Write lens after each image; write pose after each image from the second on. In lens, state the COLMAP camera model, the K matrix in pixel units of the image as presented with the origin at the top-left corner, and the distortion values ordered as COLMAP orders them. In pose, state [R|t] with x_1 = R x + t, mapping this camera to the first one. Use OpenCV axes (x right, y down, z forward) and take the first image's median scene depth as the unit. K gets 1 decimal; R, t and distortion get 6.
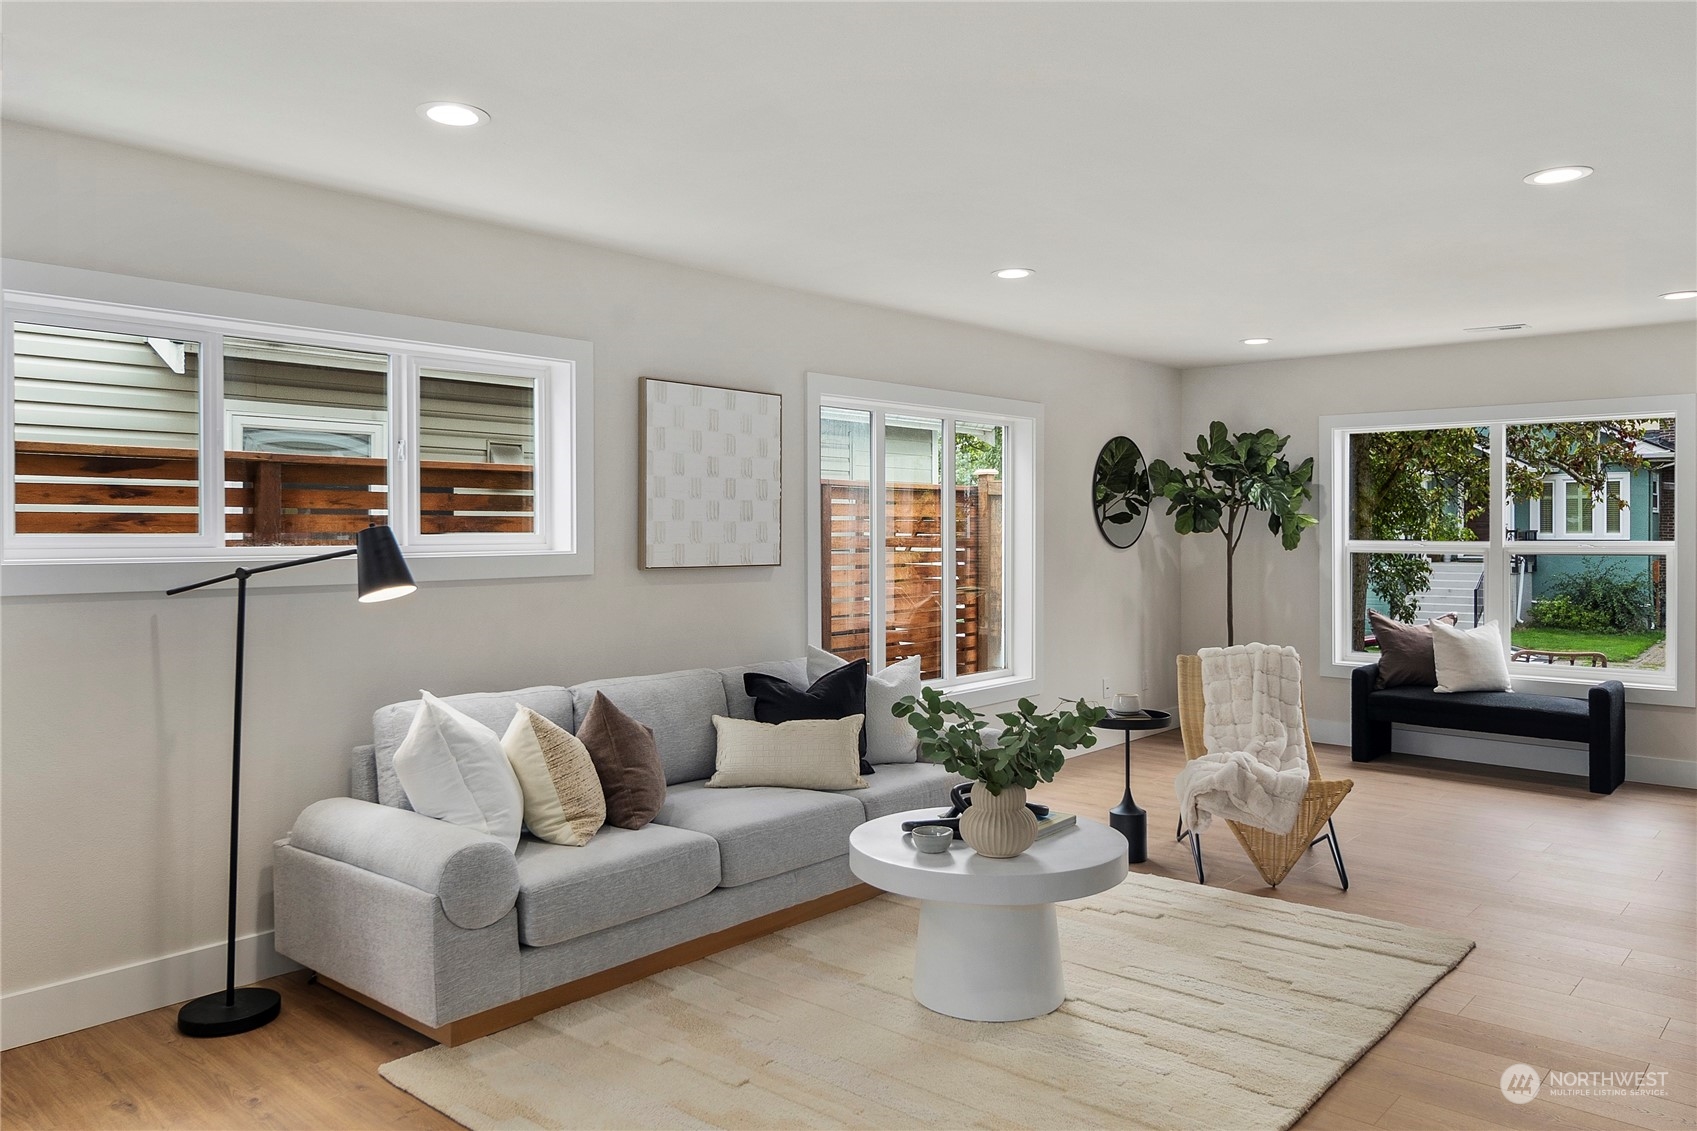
lens RADIAL K [[1193.3, 0, 847.1], [0, 1193.3, 536.0], [0, 0, 1]] dist [-0.002302, -0.002704]
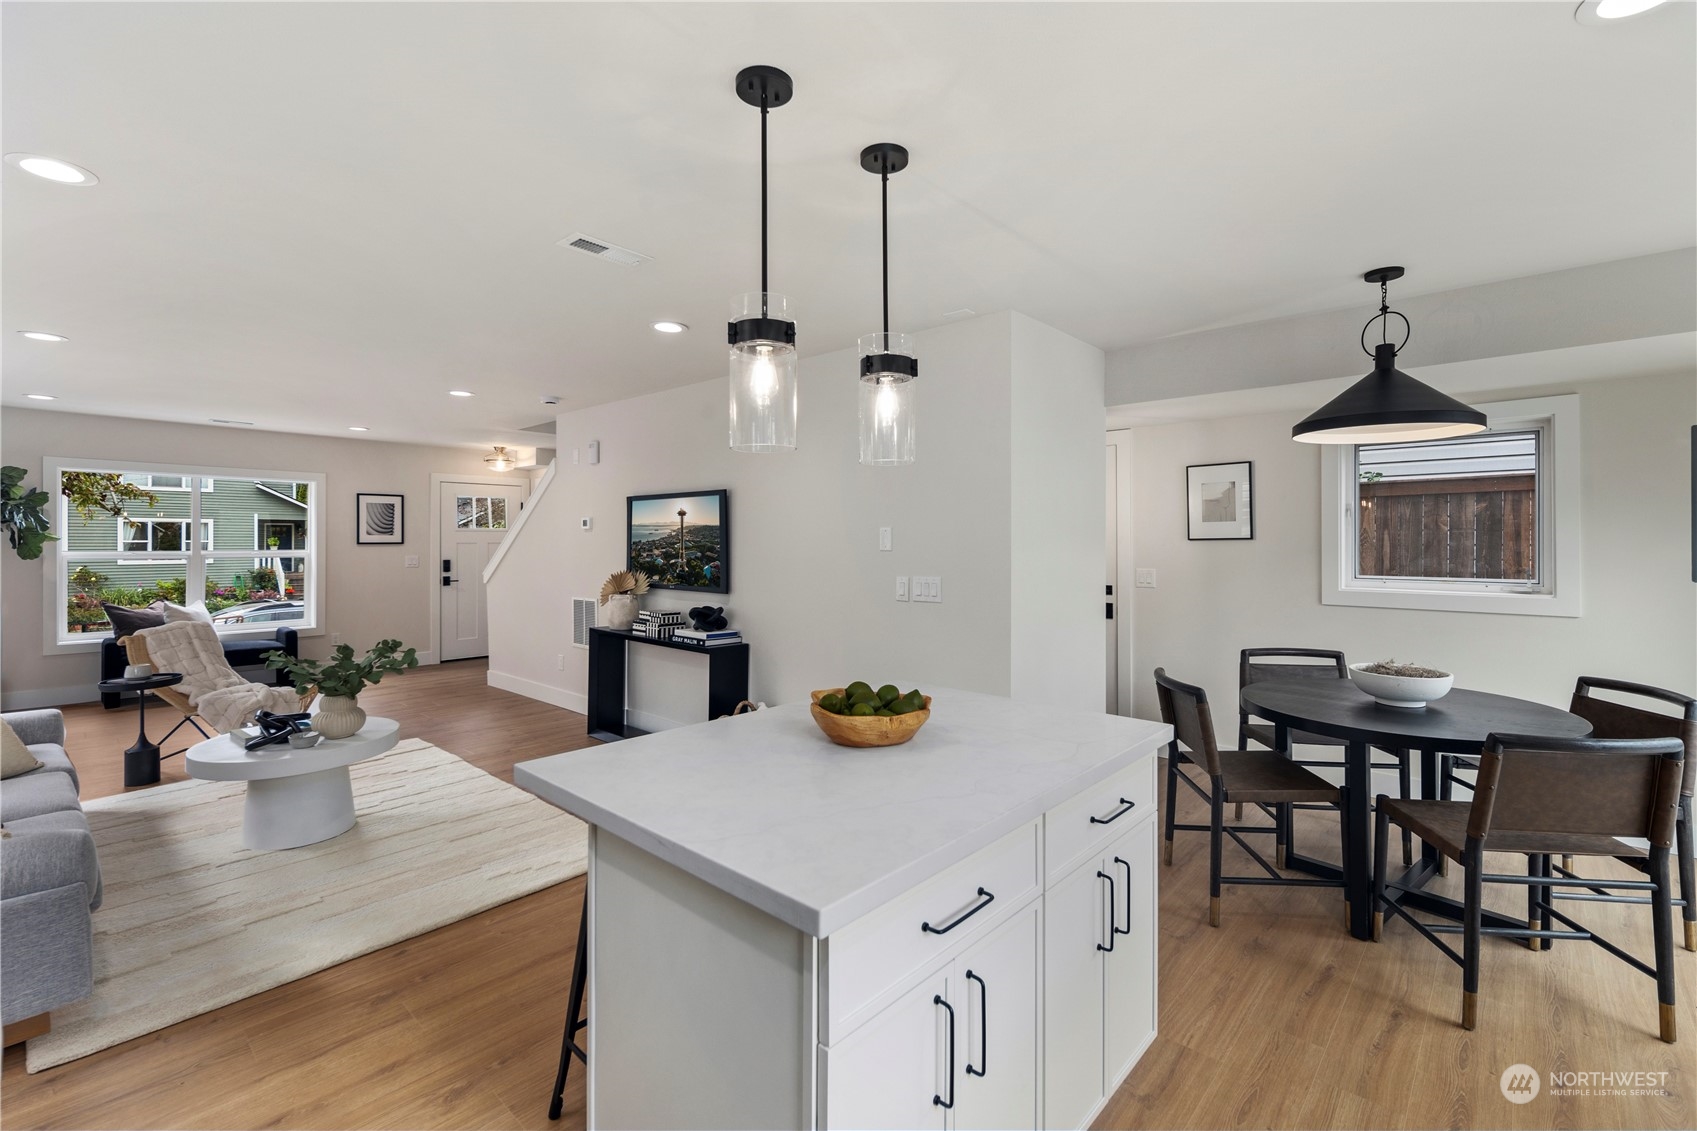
lens RADIAL K [[747.8, 0, 853.6], [0, 747.8, 545.8], [0, 0, 1]] dist [0.000503, -0.000732]
pose [[-0.000260, -0.003322, 0.999994, -0.907096], [-0.001263, 0.999994, 0.003321, -0.011484], [-0.999999, -0.001262, -0.000265, 0.247535]]
